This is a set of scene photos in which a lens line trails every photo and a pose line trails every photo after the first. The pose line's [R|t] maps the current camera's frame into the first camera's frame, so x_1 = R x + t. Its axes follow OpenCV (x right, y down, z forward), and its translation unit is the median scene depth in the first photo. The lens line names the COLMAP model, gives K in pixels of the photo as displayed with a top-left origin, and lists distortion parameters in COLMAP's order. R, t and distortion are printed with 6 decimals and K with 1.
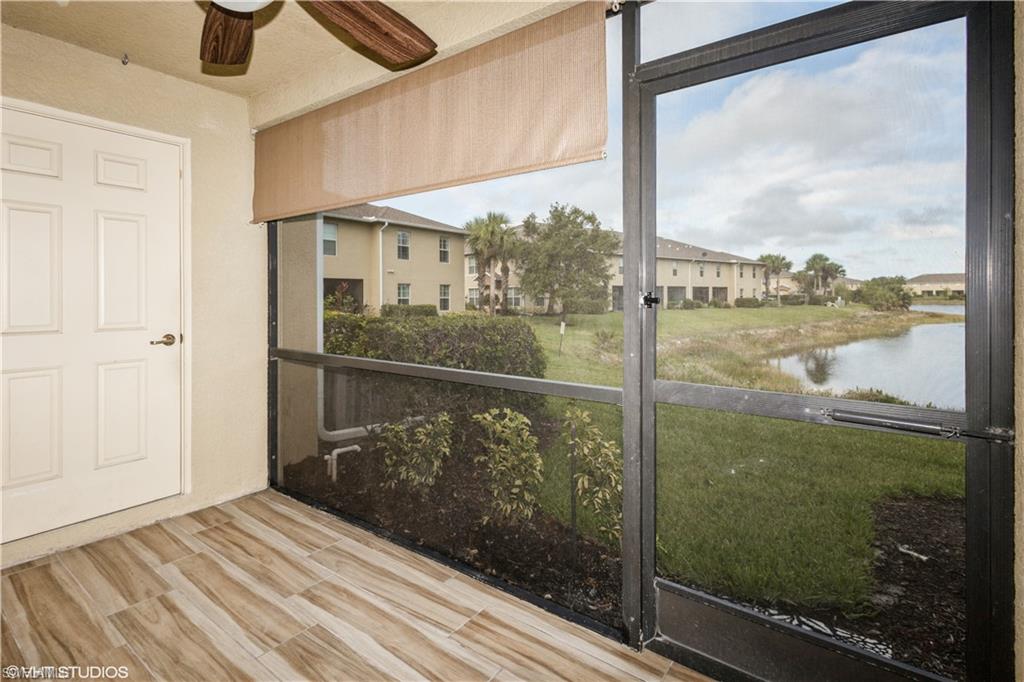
lens RADIAL K [[481.5, 0, 511.6], [0, 481.5, 297.5], [0, 0, 1]] dist [0.001887, -0.000016]
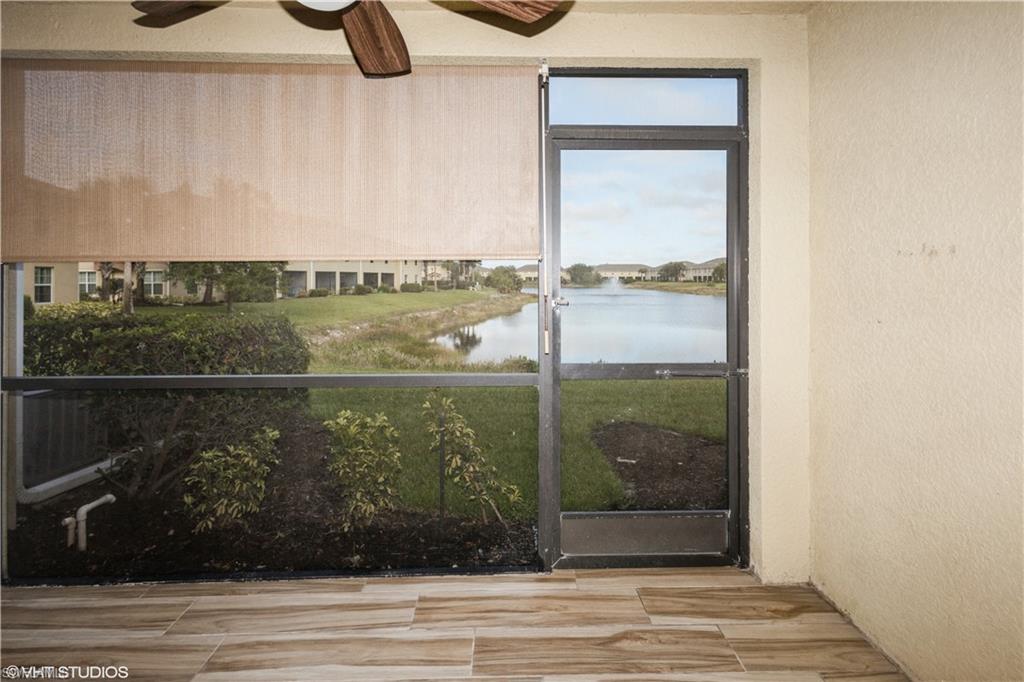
lens RADIAL K [[483.0, 0, 512.1], [0, 483.0, 282.6], [0, 0, 1]] dist [0.002187, 0.000357]
pose [[0.786192, 0.000501, 0.617982, -0.405084], [-0.000372, 1.000000, -0.000337, -0.032956], [-0.617982, 0.000035, 0.786192, 0.023291]]
